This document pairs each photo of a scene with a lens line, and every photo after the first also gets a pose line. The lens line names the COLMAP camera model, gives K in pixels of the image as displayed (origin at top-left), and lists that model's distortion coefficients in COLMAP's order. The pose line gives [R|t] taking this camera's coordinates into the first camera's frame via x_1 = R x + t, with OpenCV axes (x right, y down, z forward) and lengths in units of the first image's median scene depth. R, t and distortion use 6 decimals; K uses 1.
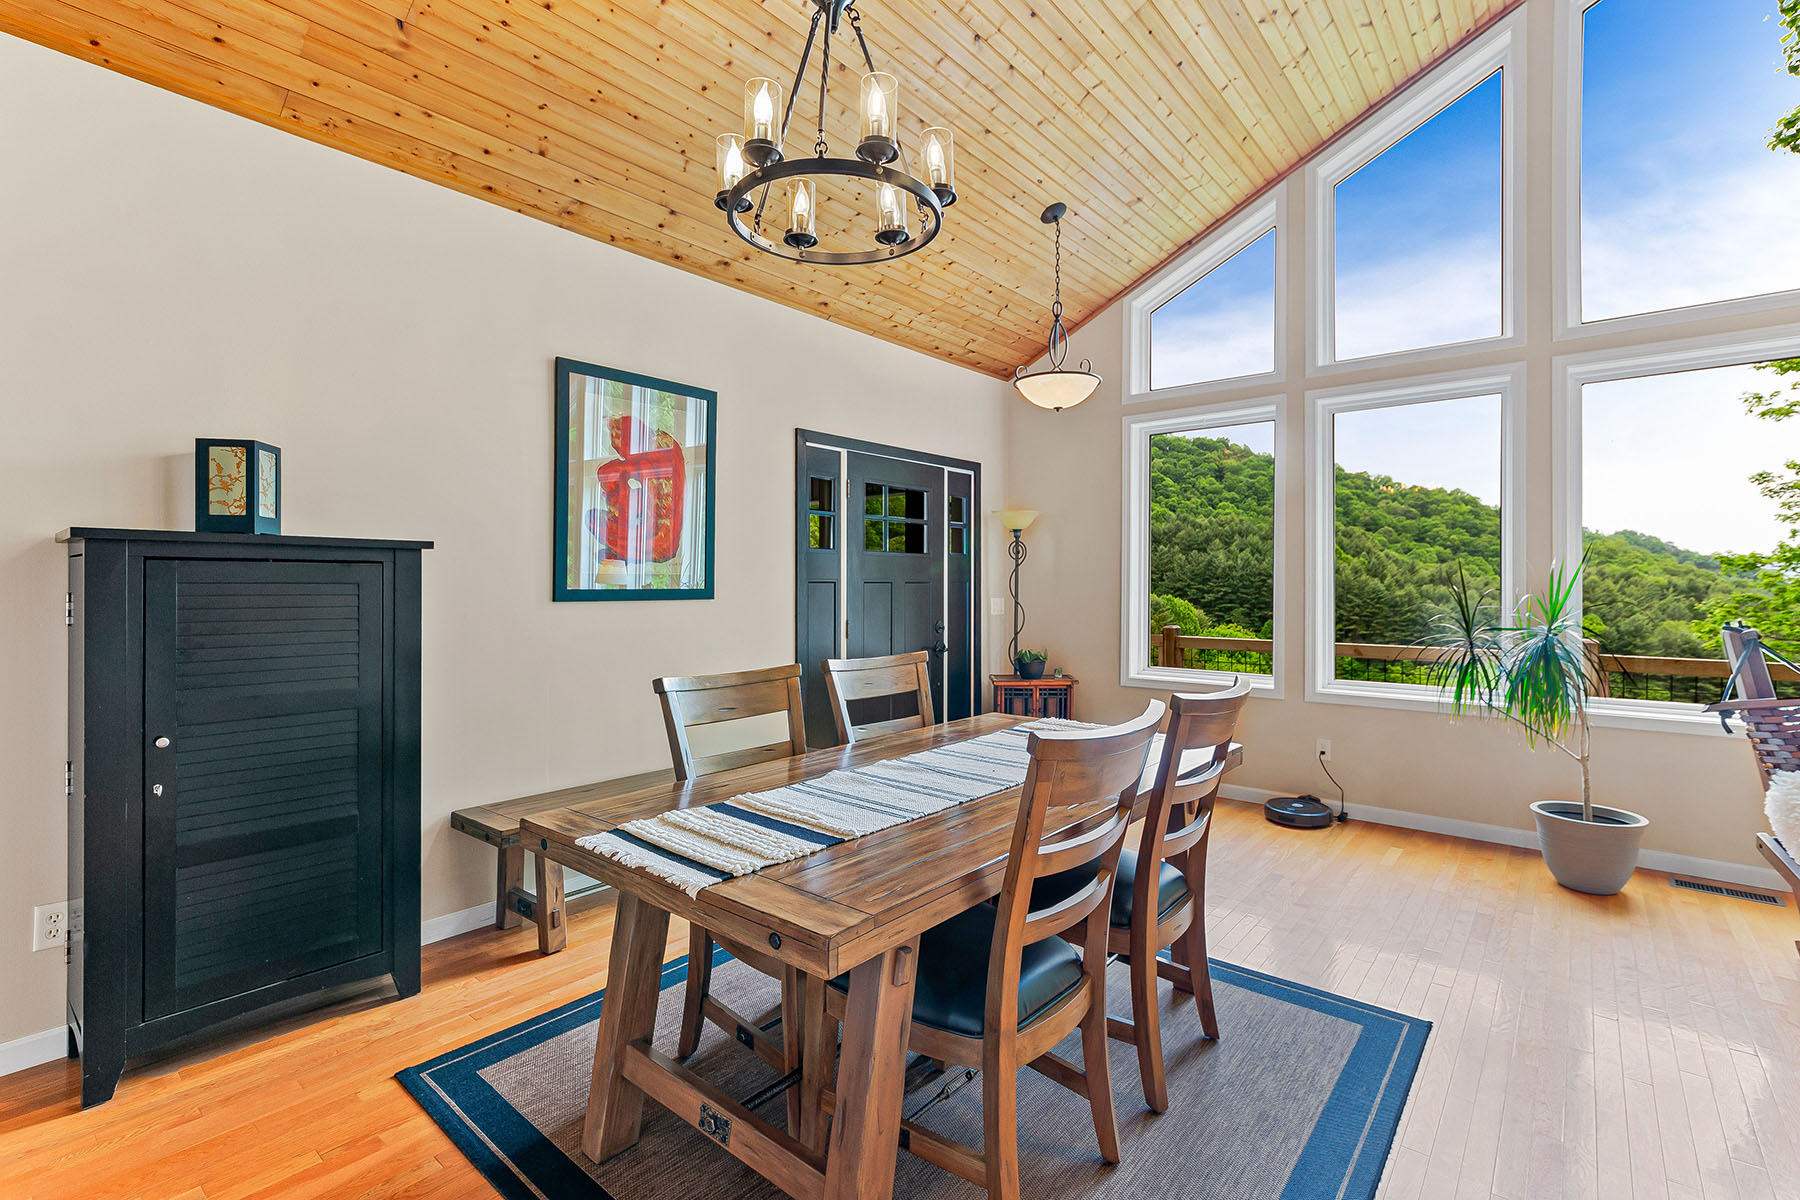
lens RADIAL K [[812.9, 0, 909.7], [0, 812.9, 584.9], [0, 0, 1]] dist [-0.004075, 0.001464]
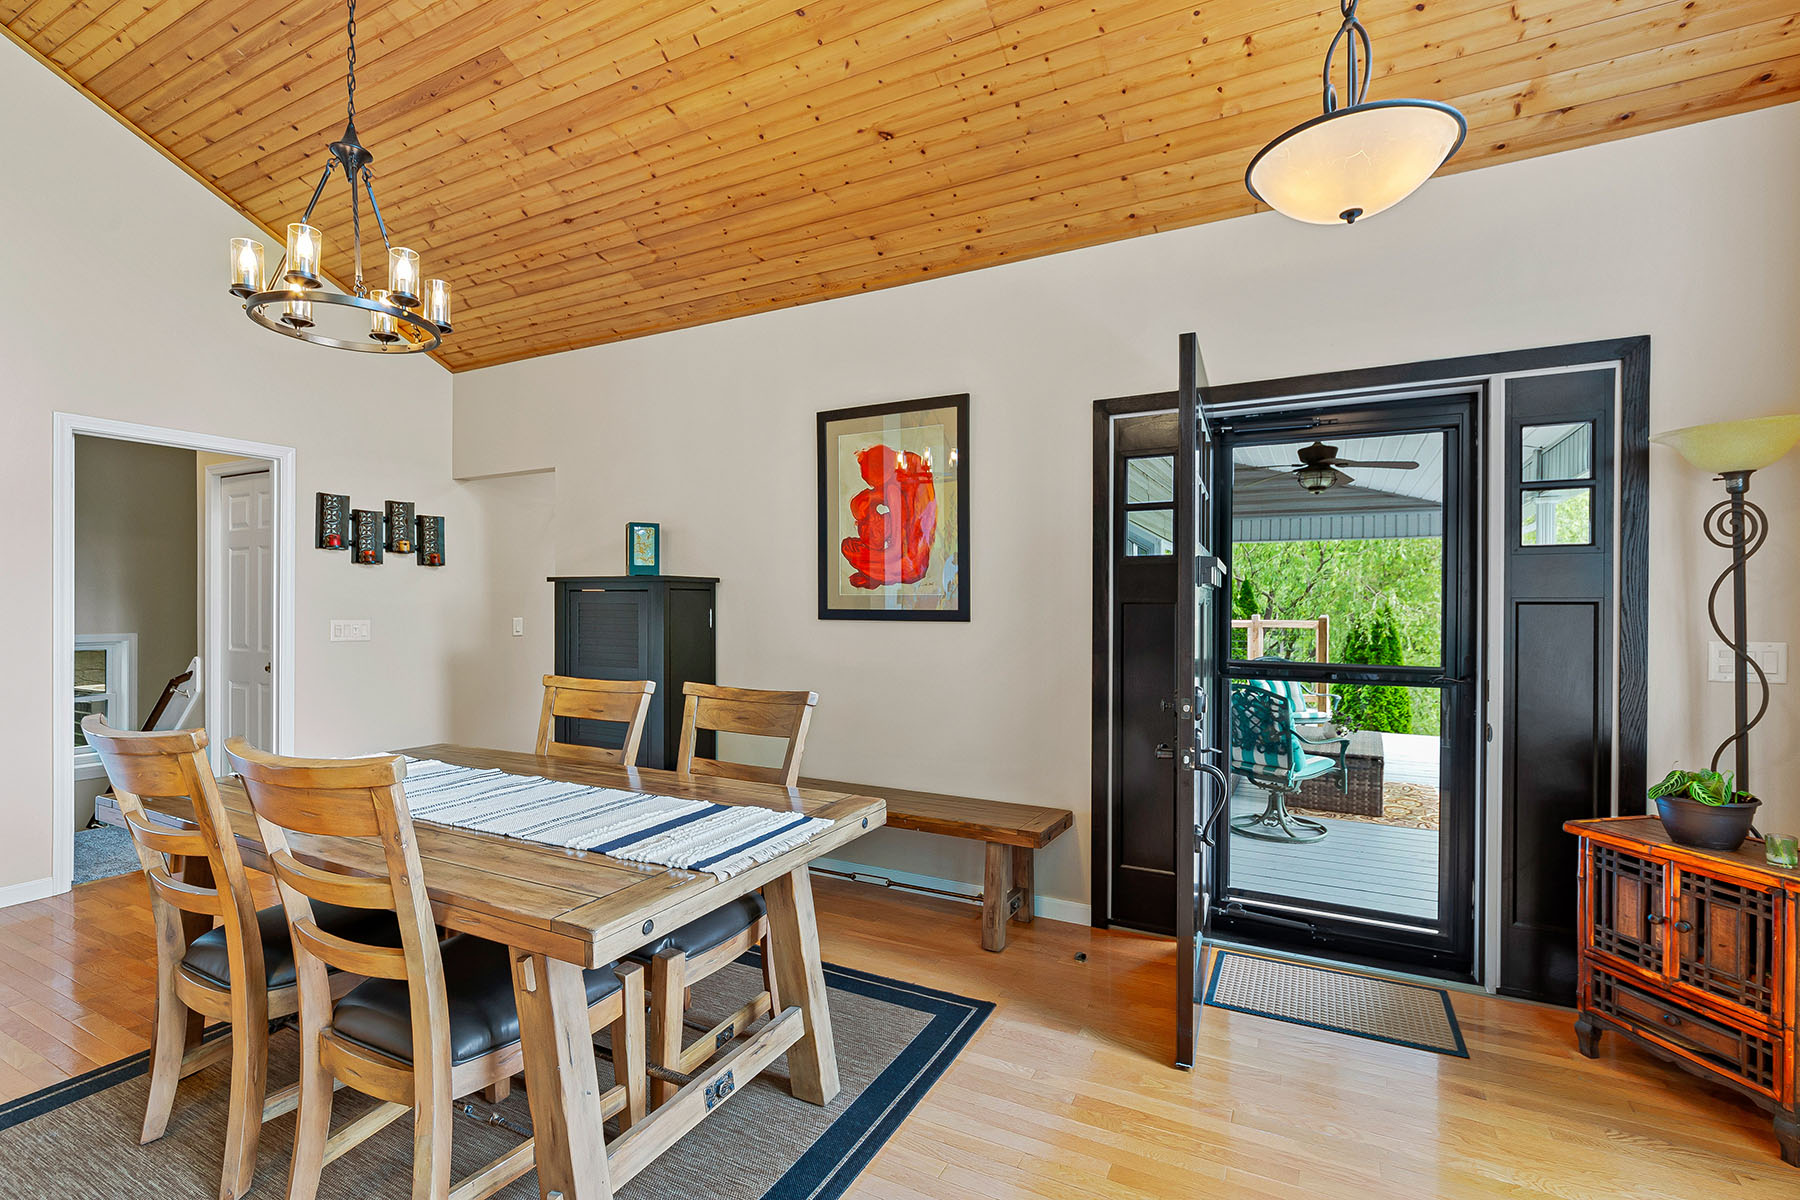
lens RADIAL K [[812.9, 0, 909.8], [0, 812.9, 612.3], [0, 0, 1]] dist [-0.004075, 0.001464]
pose [[0.209506, 0.010264, -0.977754, 0.698706], [-0.004285, 0.999945, 0.009579, -0.001476], [0.977798, 0.002183, 0.209538, 0.816300]]
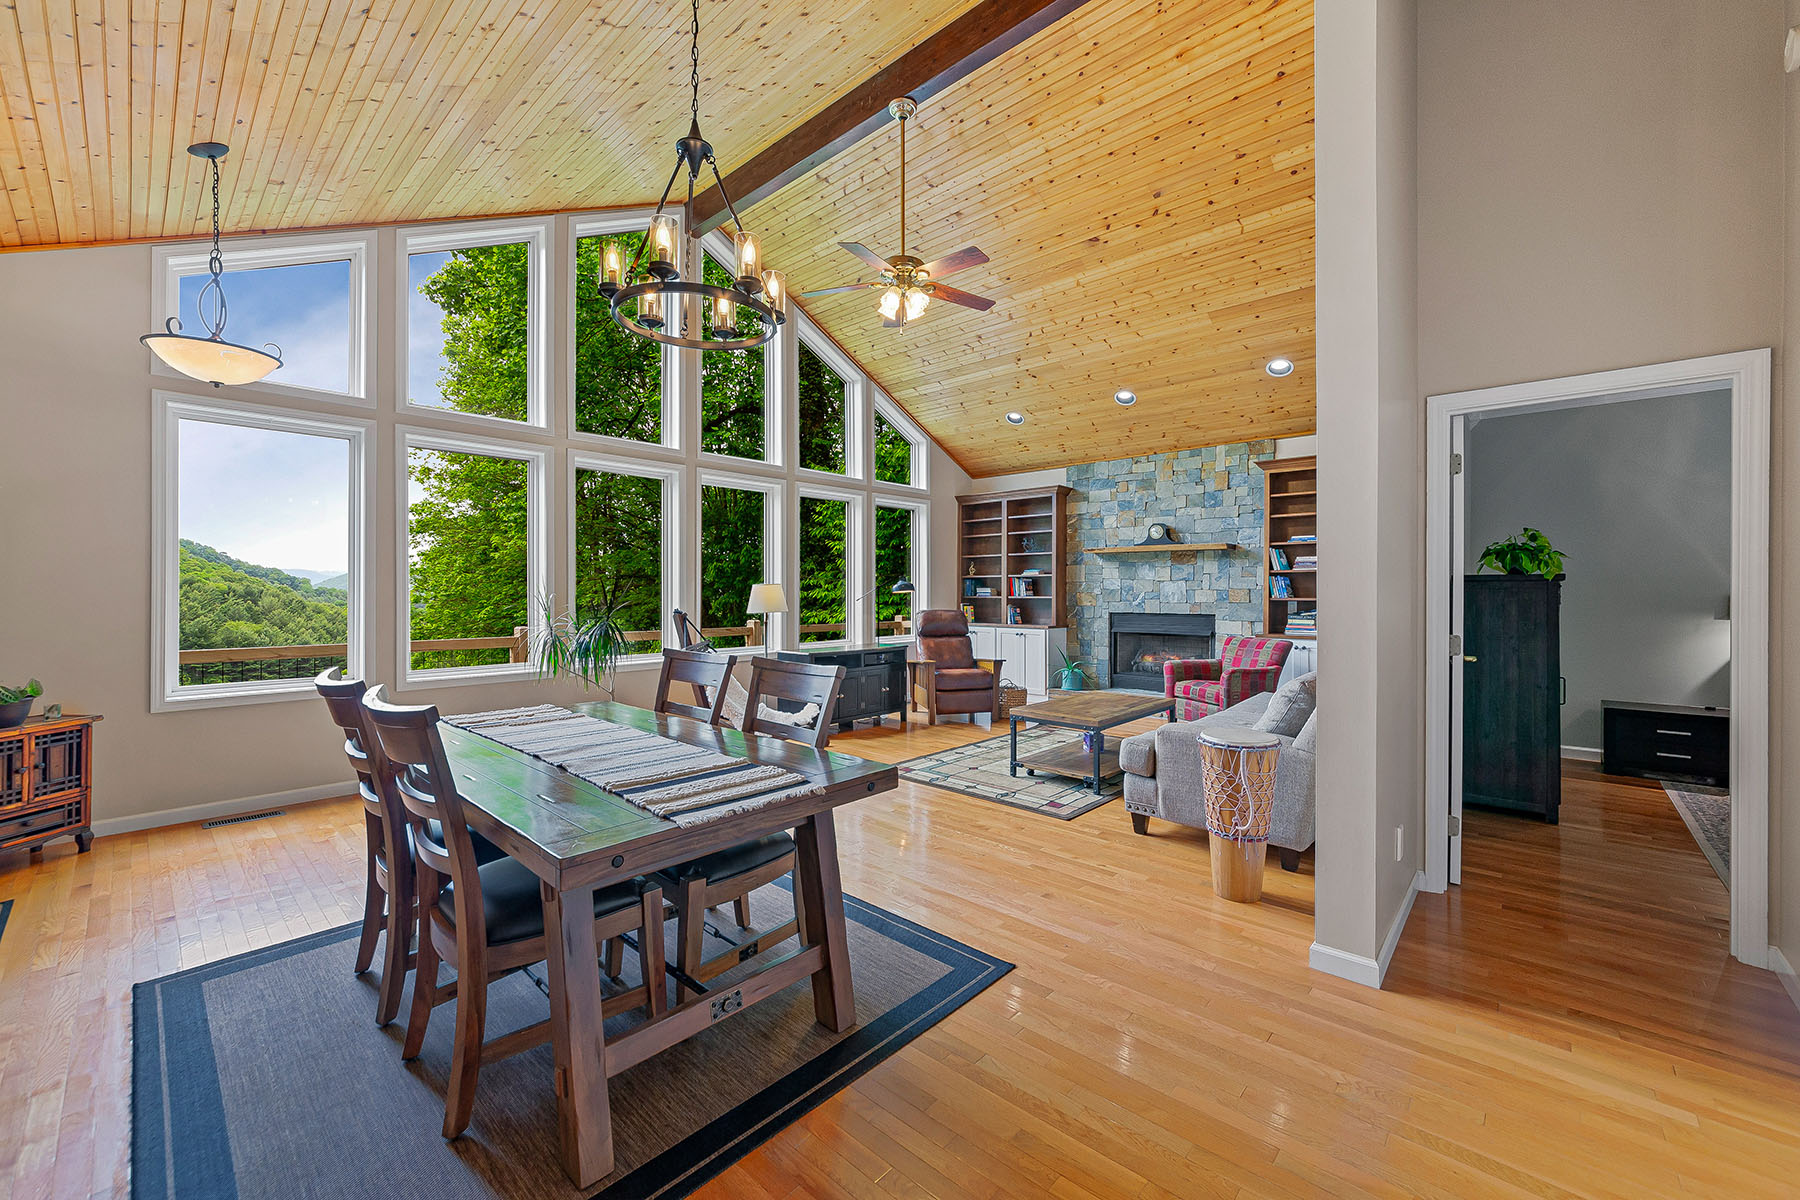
lens RADIAL K [[700.9, 0, 905.3], [0, 700.9, 594.8], [0, 0, 1]] dist [-0.002069, 0.000202]
pose [[0.044377, -0.006539, 0.998993, -0.631166], [0.000119, 0.999979, 0.006540, -0.002412], [-0.999015, -0.000171, 0.044377, 0.304381]]
